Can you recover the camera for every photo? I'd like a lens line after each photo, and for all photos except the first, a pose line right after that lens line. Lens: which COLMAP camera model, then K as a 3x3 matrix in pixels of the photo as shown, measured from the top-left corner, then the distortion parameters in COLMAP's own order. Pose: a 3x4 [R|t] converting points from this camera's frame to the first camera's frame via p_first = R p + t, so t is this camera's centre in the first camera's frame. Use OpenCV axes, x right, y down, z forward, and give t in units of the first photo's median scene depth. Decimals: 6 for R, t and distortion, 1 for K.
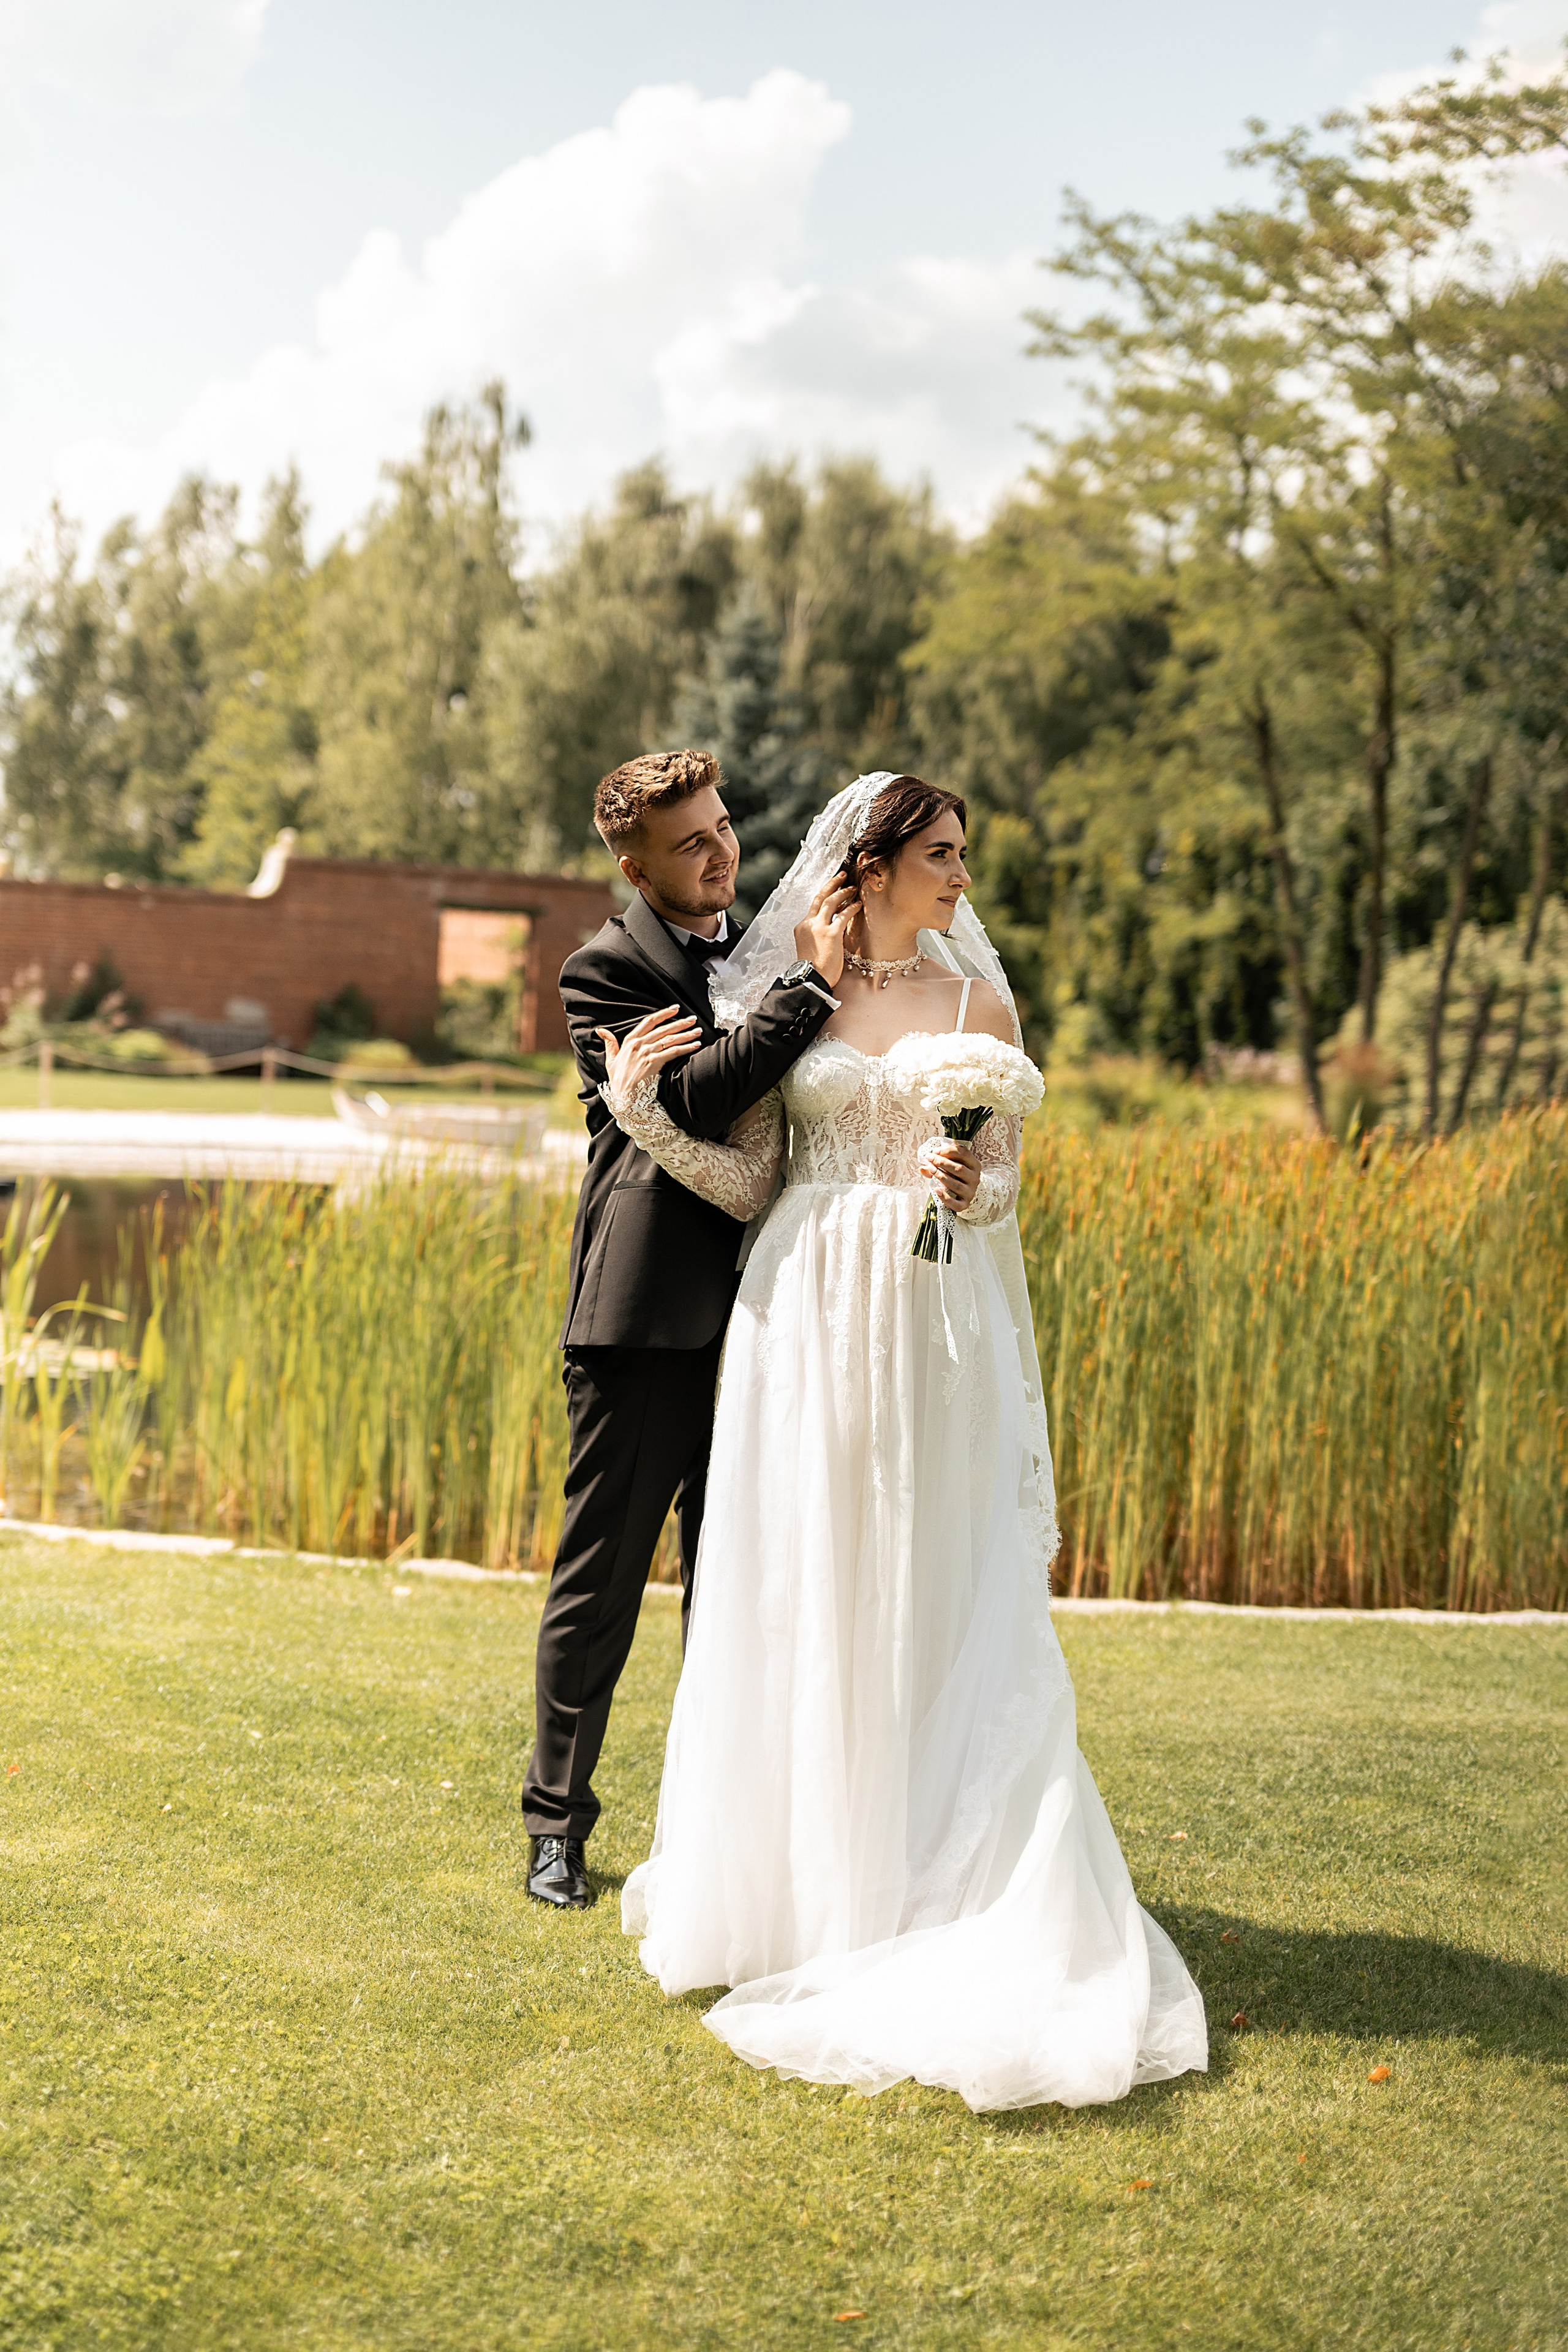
lens RADIAL K [[3271.9, 0, 736.2], [0, 3271.9, 1212.9], [0, 0, 1]] dist [-0.084793, -0.081797]
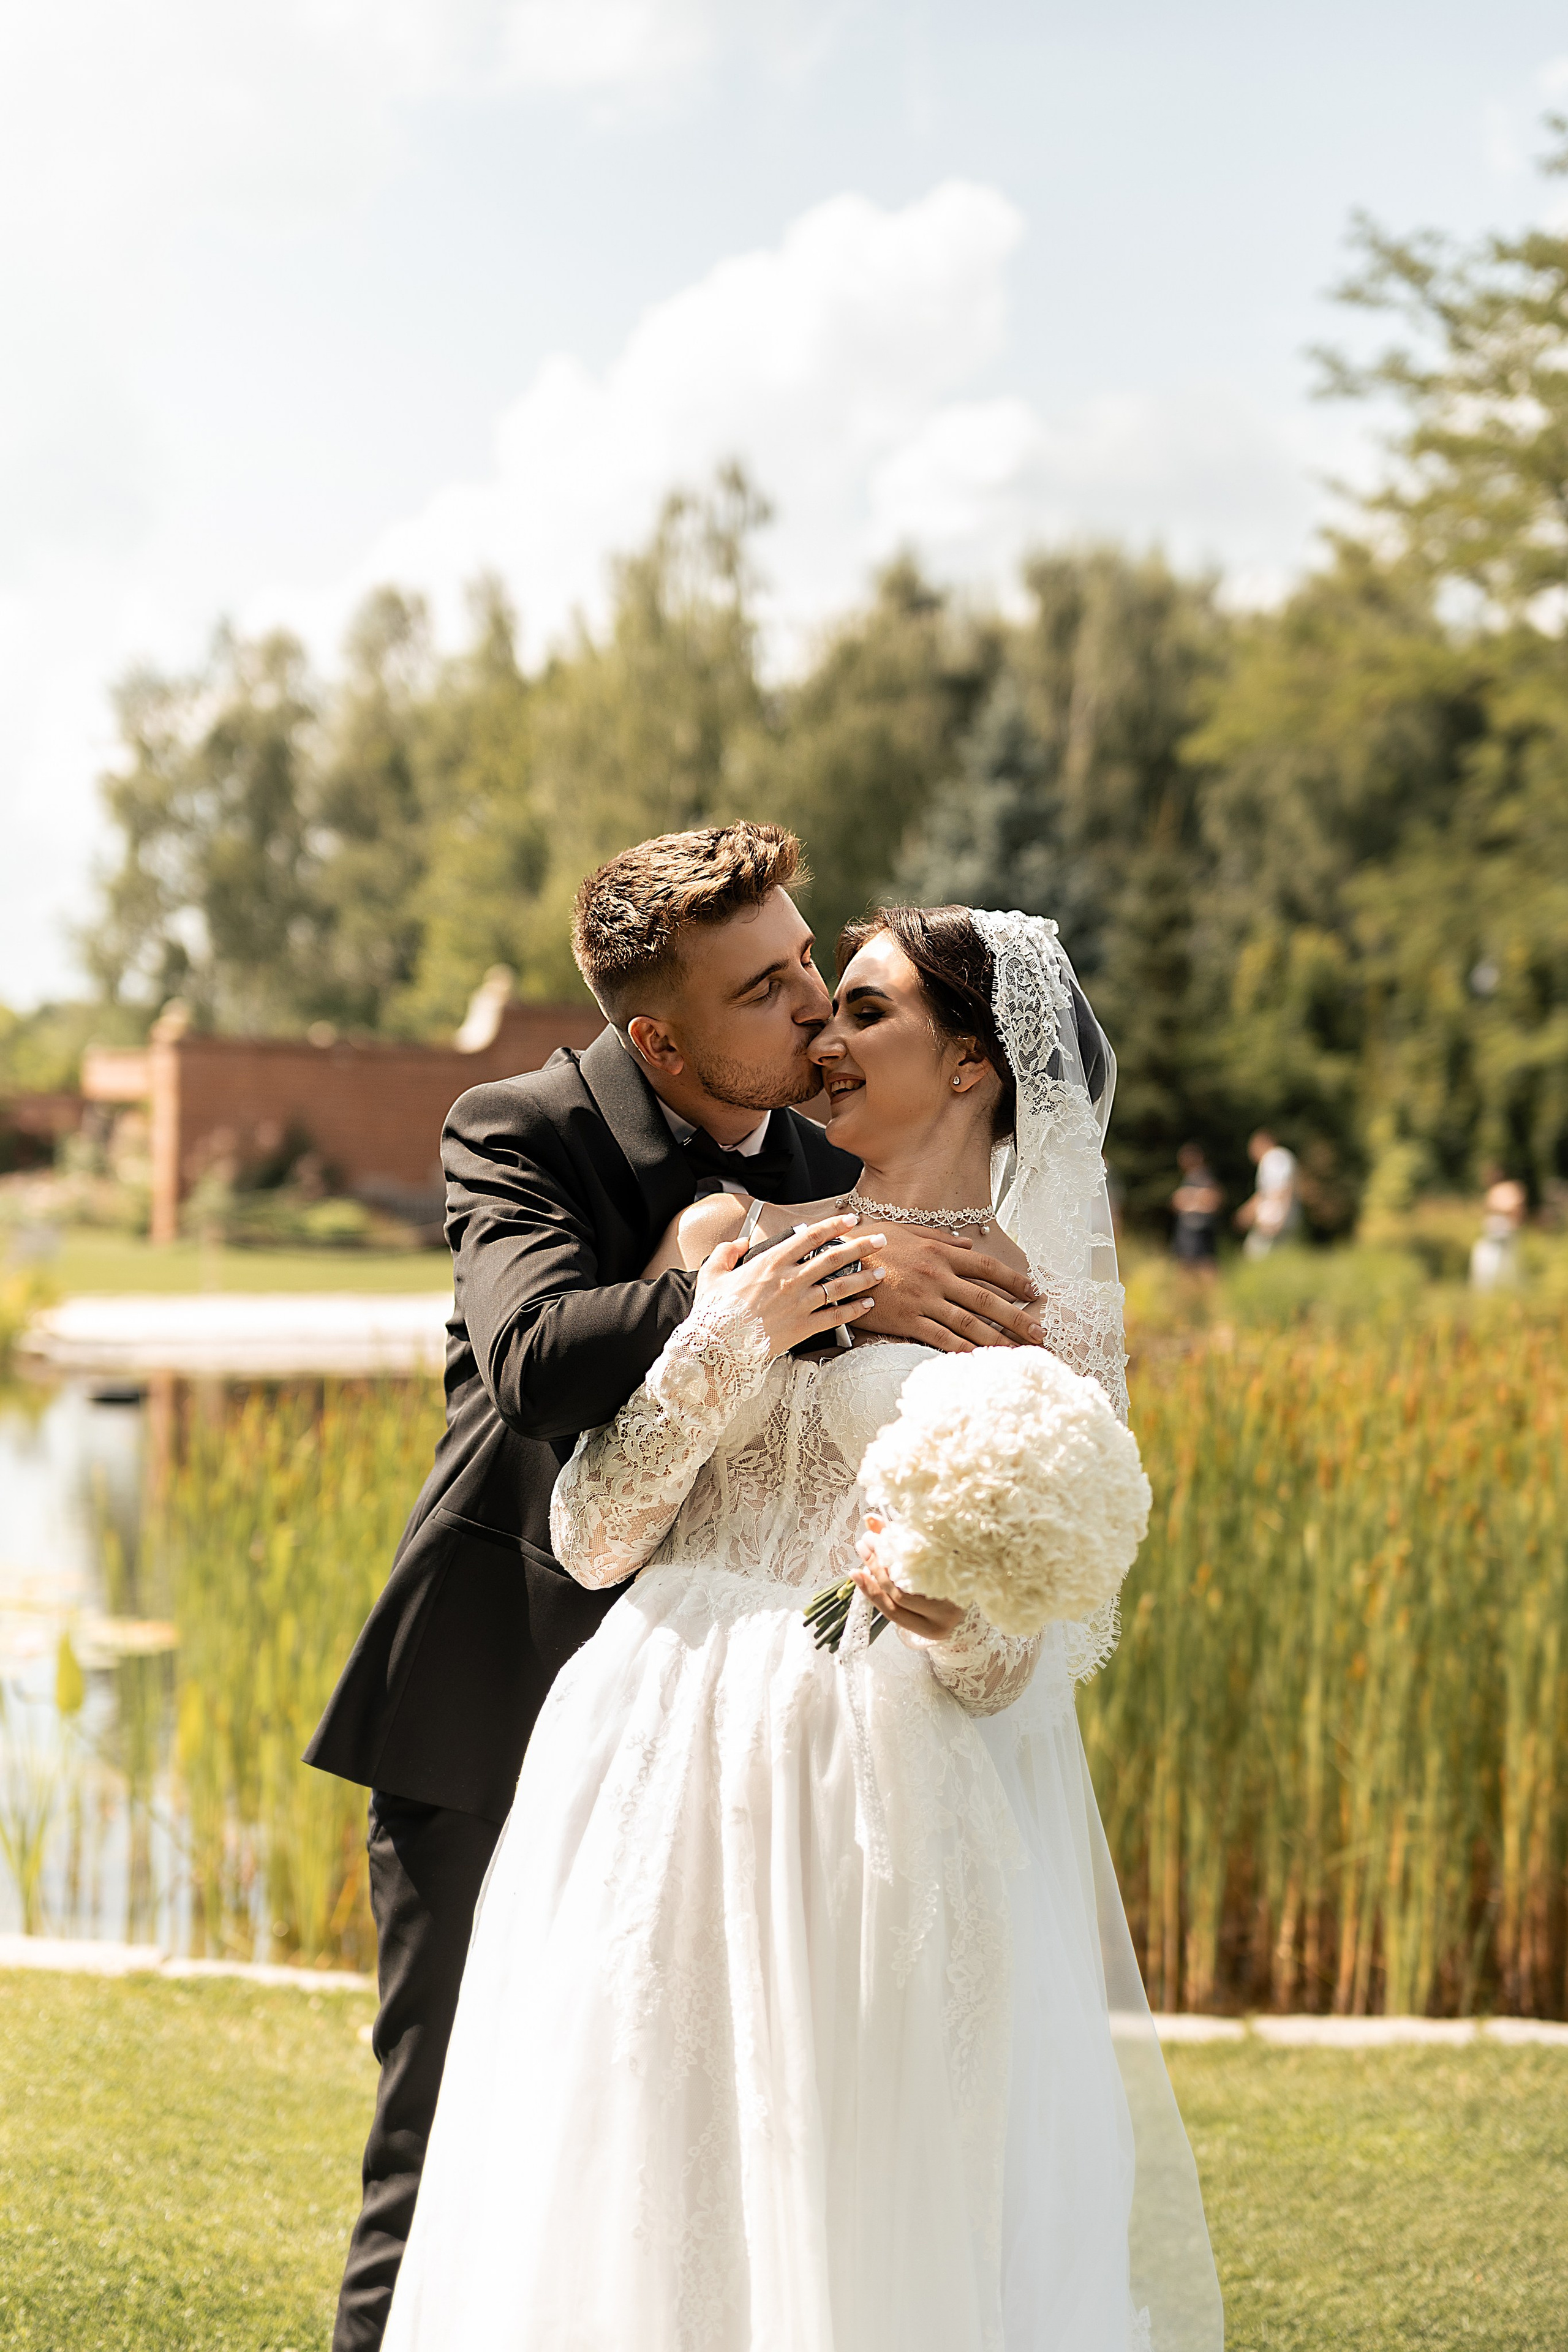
lens RADIAL K [[3271.9, 0, 736.2], [0, 3271.9, 1212.9], [0, 0, 1]] dist [-0.084793, -0.081797]
pose [[0.993834, -0.024662, -0.108105, 0.023015], [0.020134, 0.998882, -0.042773, -0.011562], [0.109039, 0.040333, 0.993219, 0.119317]]
